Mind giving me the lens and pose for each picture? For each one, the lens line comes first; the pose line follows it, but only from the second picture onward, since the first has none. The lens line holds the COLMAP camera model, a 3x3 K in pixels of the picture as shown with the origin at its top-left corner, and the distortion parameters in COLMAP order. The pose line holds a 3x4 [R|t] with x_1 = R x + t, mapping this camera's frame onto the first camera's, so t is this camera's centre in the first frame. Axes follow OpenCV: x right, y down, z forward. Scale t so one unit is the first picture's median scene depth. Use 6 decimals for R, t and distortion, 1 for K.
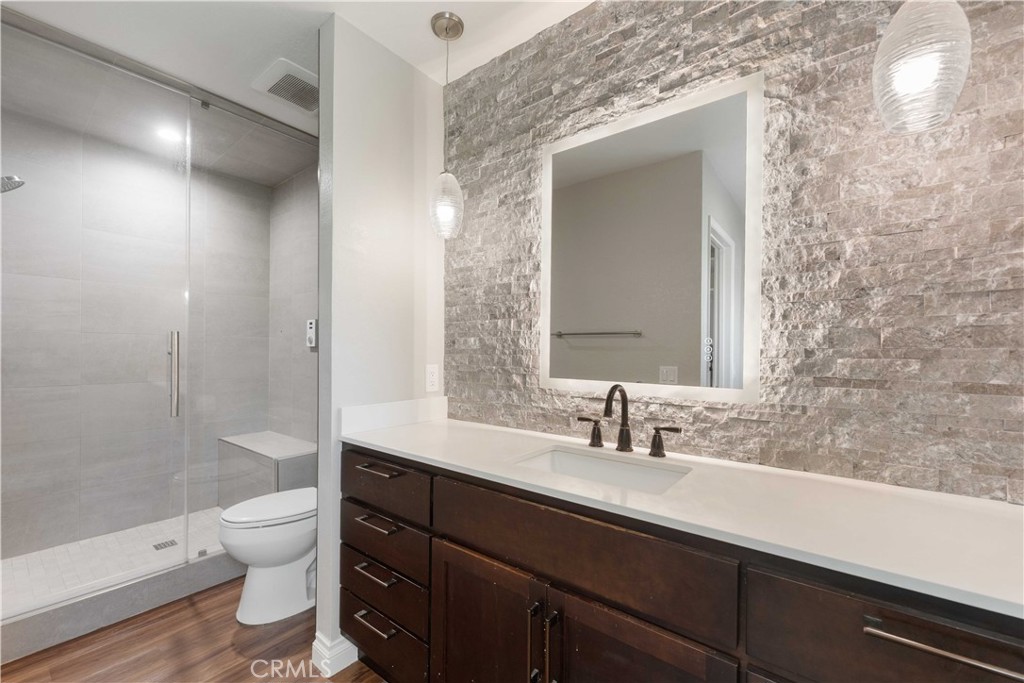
lens RADIAL K [[418.7, 0, 497.6], [0, 418.7, 351.6], [0, 0, 1]] dist [-0.001017, 0.000159]
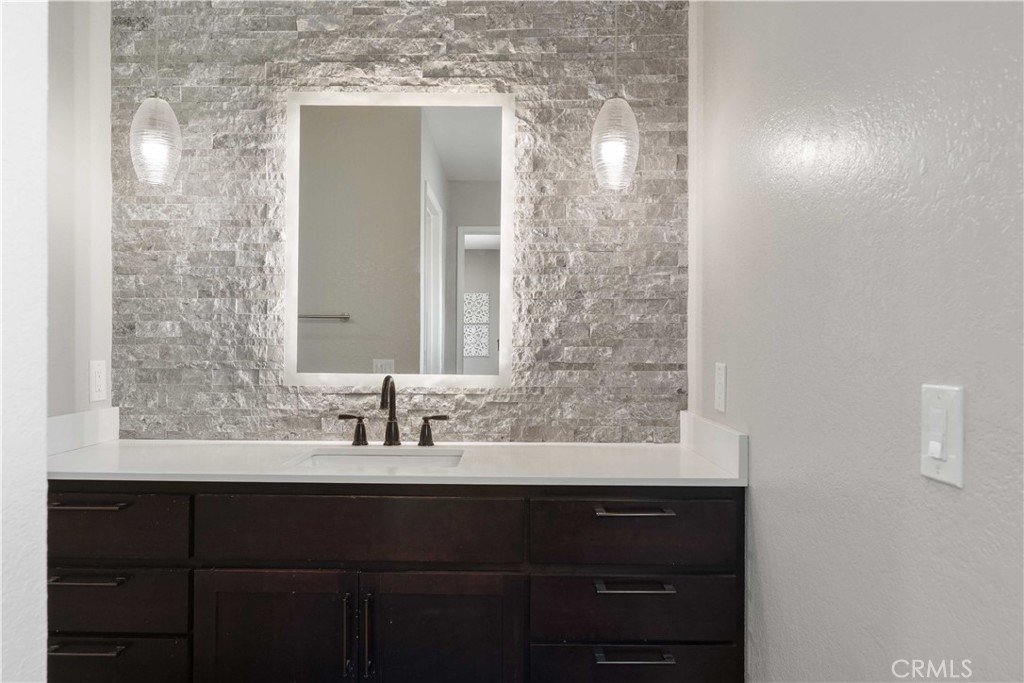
lens RADIAL K [[651.4, 0, 511.7], [0, 651.4, 341.1], [0, 0, 1]] dist [0.006335, -0.001298]
pose [[0.782683, -0.000454, 0.622420, -0.424742], [-0.000466, 0.999999, 0.001315, -0.002291], [-0.622420, -0.001319, 0.782682, -0.342143]]
